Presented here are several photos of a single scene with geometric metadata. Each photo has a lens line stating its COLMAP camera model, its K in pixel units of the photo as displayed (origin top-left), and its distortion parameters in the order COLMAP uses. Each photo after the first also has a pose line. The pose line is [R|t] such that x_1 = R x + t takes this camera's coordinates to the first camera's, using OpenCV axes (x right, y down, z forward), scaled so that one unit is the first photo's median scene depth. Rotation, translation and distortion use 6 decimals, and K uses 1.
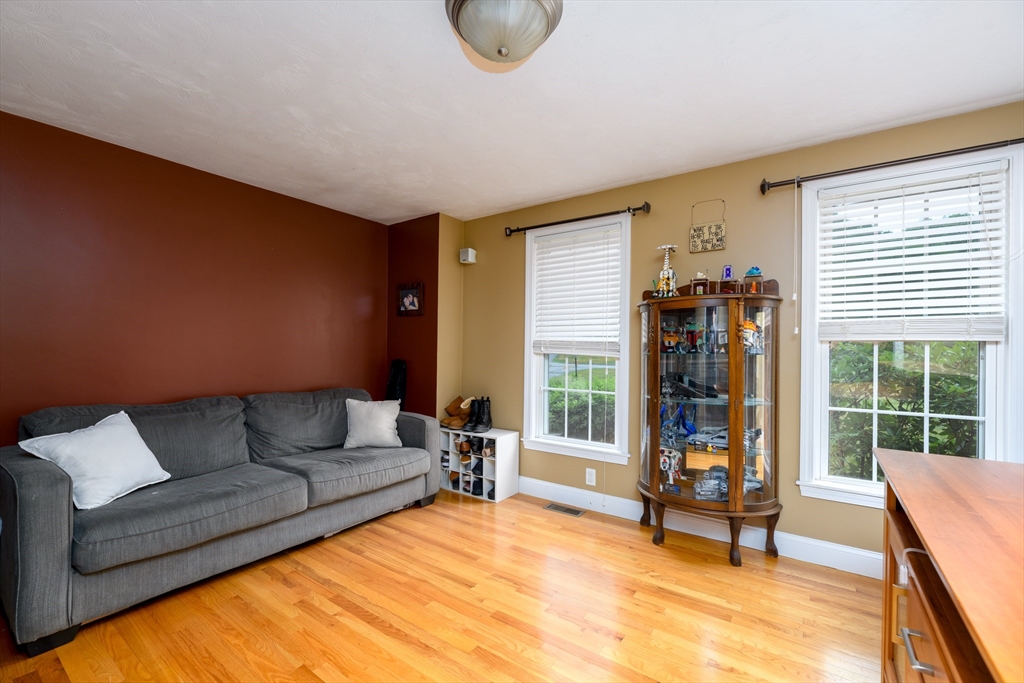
lens RADIAL K [[434.9, 0, 513.8], [0, 434.9, 348.9], [0, 0, 1]] dist [0.000302, 0.000140]
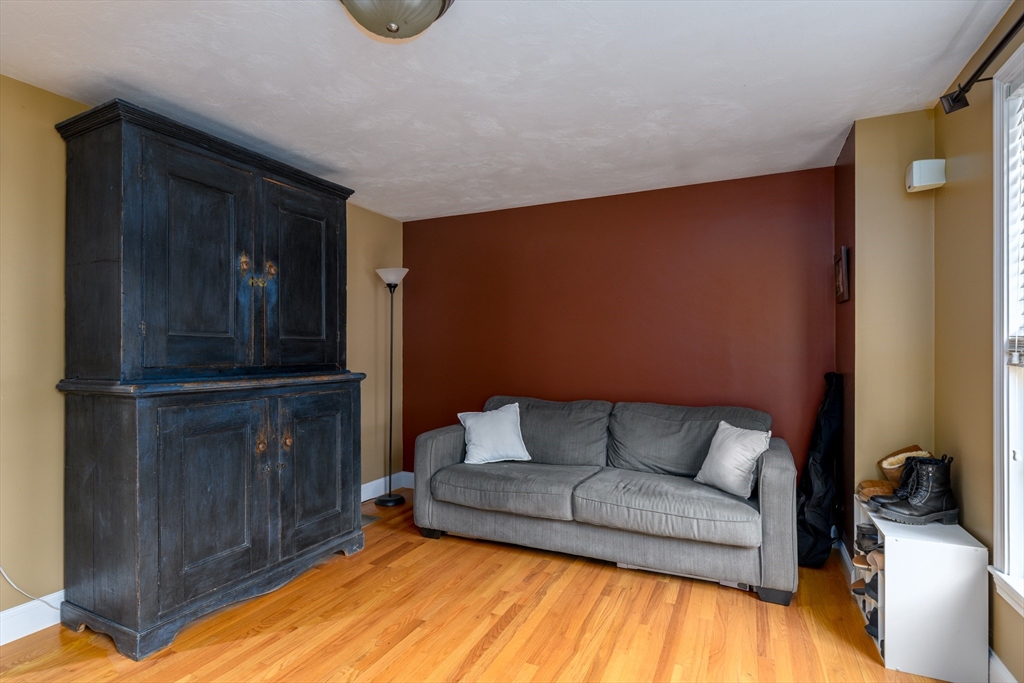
lens RADIAL K [[515.5, 0, 505.0], [0, 515.5, 346.8], [0, 0, 1]] dist [0.003897, 0.000431]
pose [[0.167037, -0.015468, -0.985829, 0.612657], [0.007307, 0.999869, -0.014450, -0.008979], [0.985923, -0.004789, 0.167128, 0.613510]]
